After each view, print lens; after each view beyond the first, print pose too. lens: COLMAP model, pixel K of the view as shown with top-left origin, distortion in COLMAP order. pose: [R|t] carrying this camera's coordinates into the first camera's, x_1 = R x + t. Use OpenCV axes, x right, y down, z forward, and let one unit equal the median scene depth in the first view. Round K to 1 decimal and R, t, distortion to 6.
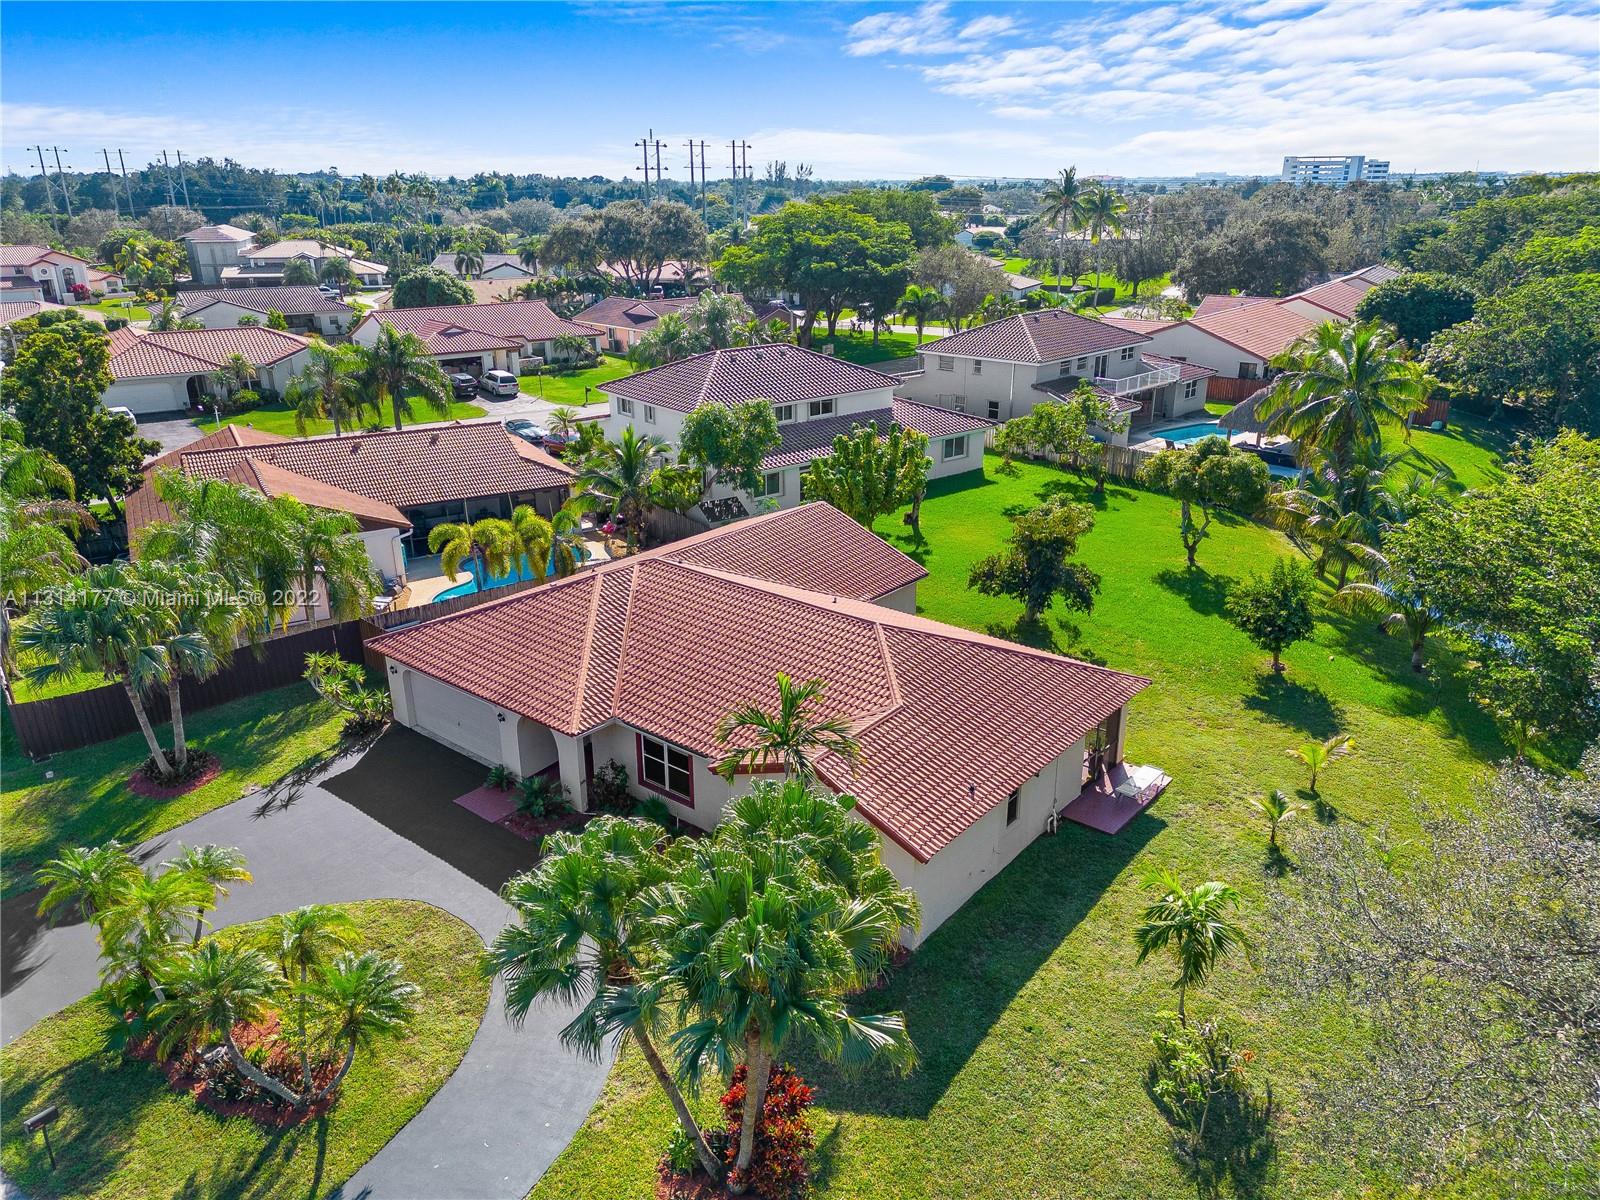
lens RADIAL K [[1119.2, 0, 803.1], [0, 1119.2, 597.9], [0, 0, 1]] dist [0.066683, -0.054328]
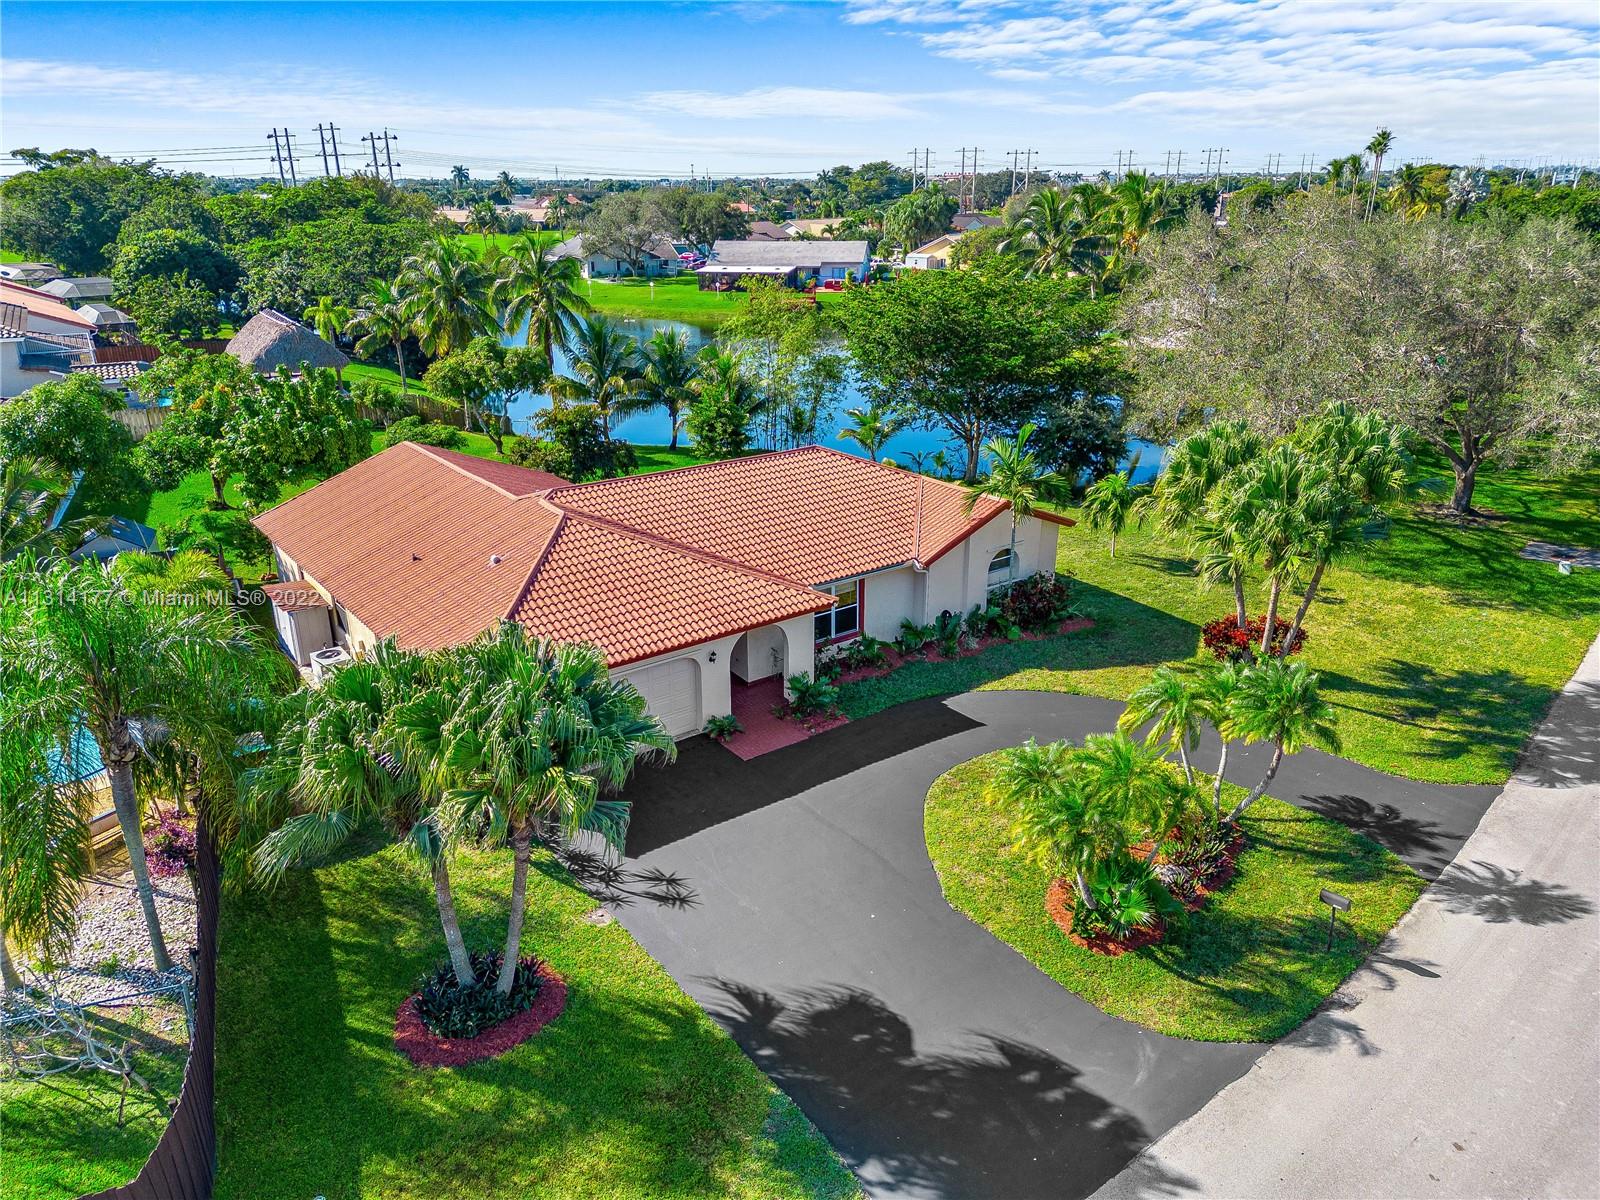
lens RADIAL K [[1119.2, 0, 803.1], [0, 1119.2, 597.9], [0, 0, 1]] dist [0.066683, -0.054328]
pose [[0.233051, -0.333366, 0.913539, -0.836322], [0.340814, 0.907824, 0.244337, -0.096913], [-0.910787, 0.254404, 0.325185, 0.541837]]
